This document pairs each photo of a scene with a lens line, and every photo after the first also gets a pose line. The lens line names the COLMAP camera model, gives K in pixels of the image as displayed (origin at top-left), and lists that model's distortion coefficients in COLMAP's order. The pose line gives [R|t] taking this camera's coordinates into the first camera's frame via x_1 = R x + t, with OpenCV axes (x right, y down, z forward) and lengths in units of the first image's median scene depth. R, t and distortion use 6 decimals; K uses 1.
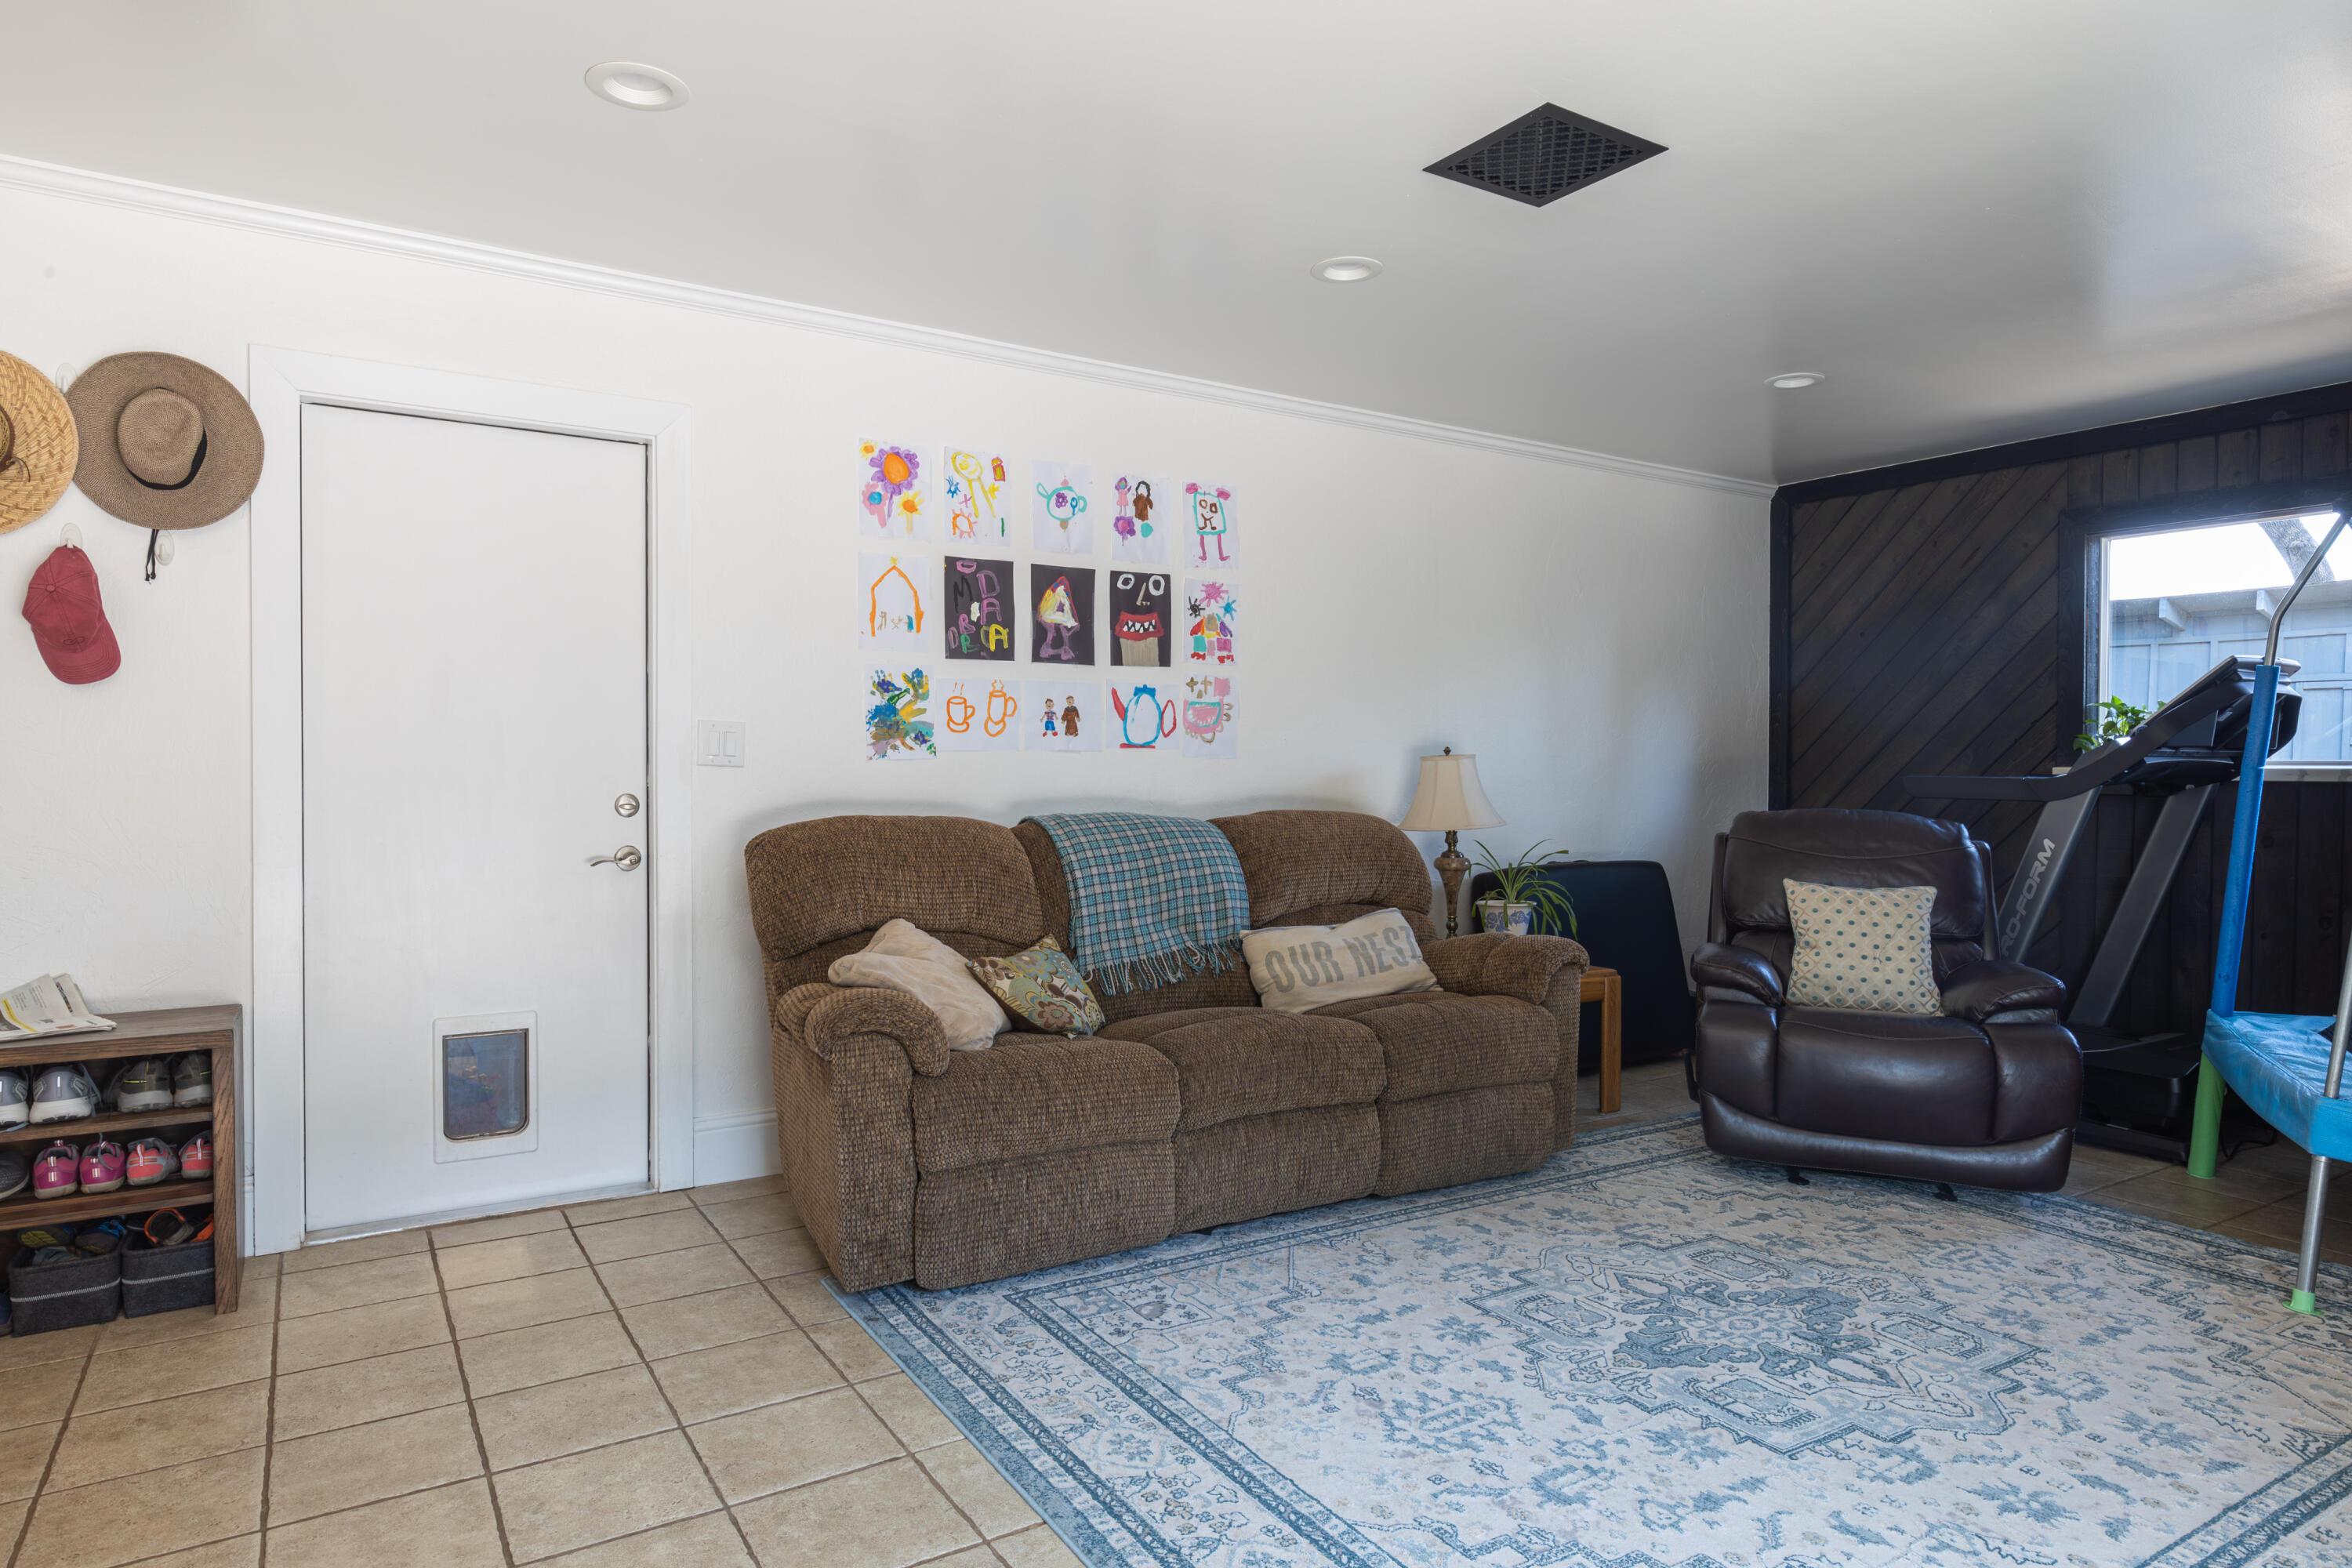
lens RADIAL K [[1378.1, 0, 1176.4], [0, 1378.1, 782.8], [0, 0, 1]] dist [-0.004132, -0.000603]
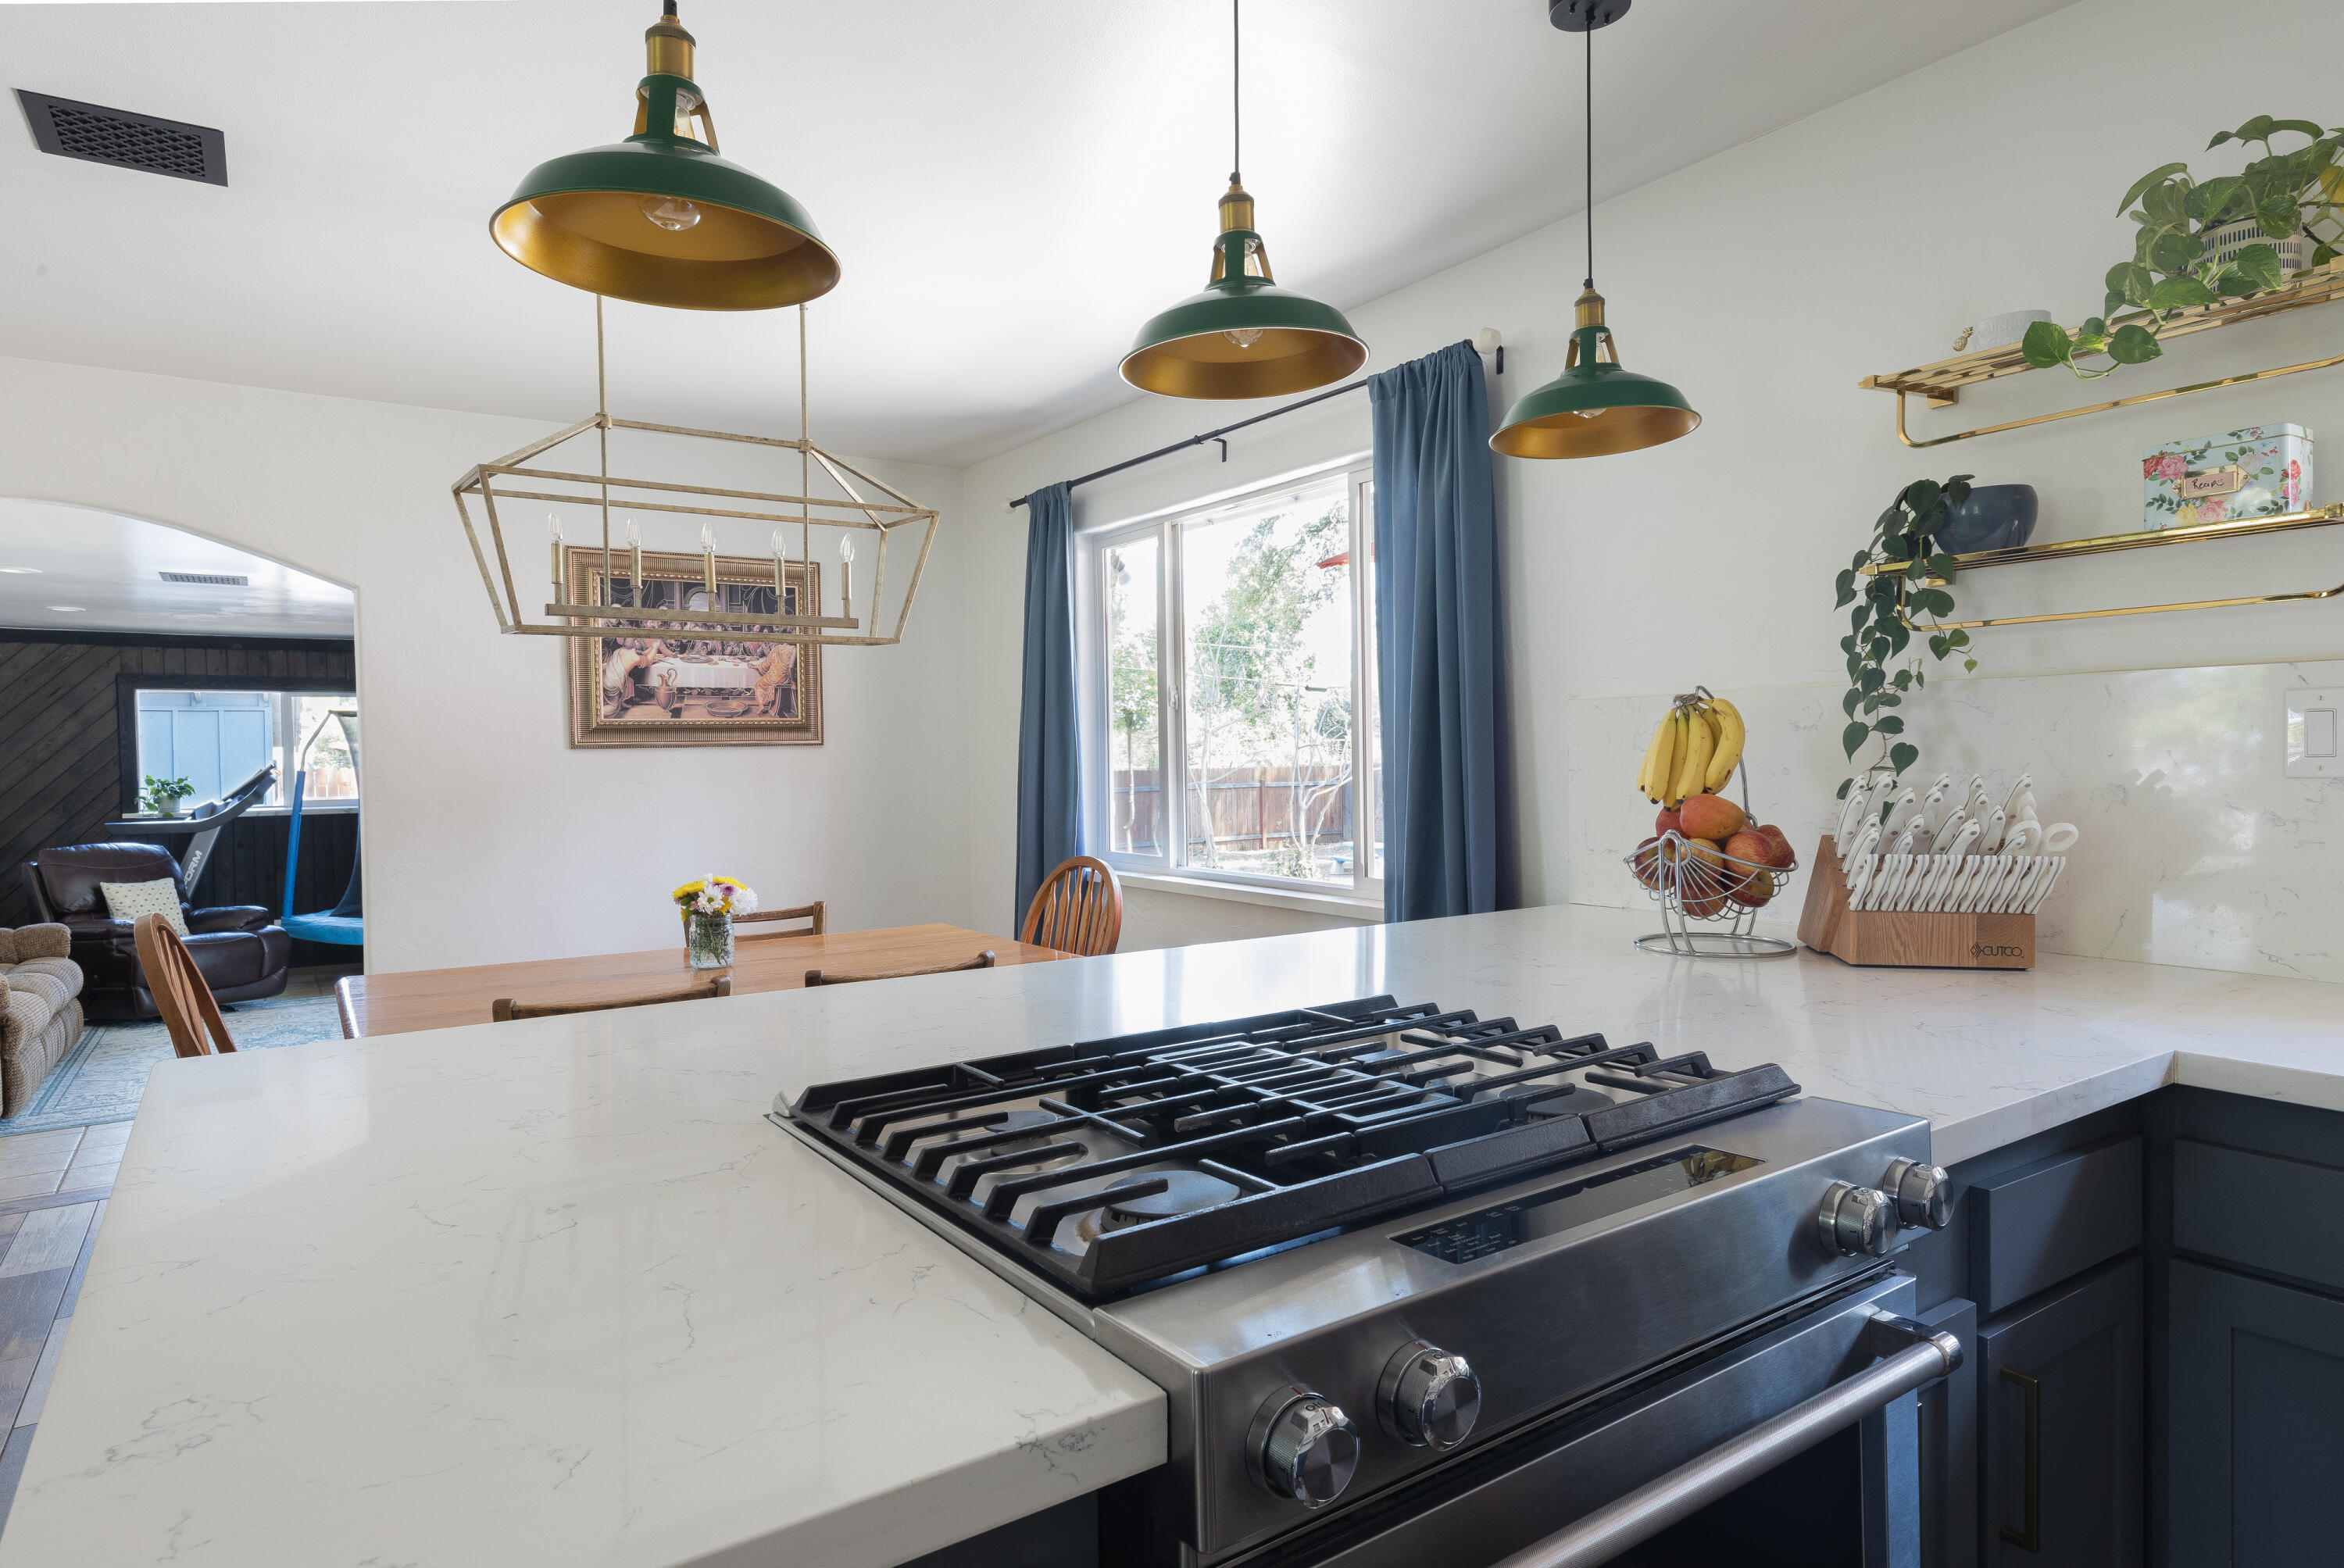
lens RADIAL K [[1338.0, 0, 1172.0], [0, 1338.0, 776.3], [0, 0, 1]] dist [0.003147, 0.000175]
pose [[-0.044228, -0.021963, 0.998780, -1.181486], [0.024547, 0.999433, 0.023064, -0.066765], [-0.998720, 0.025537, -0.043664, -0.313285]]
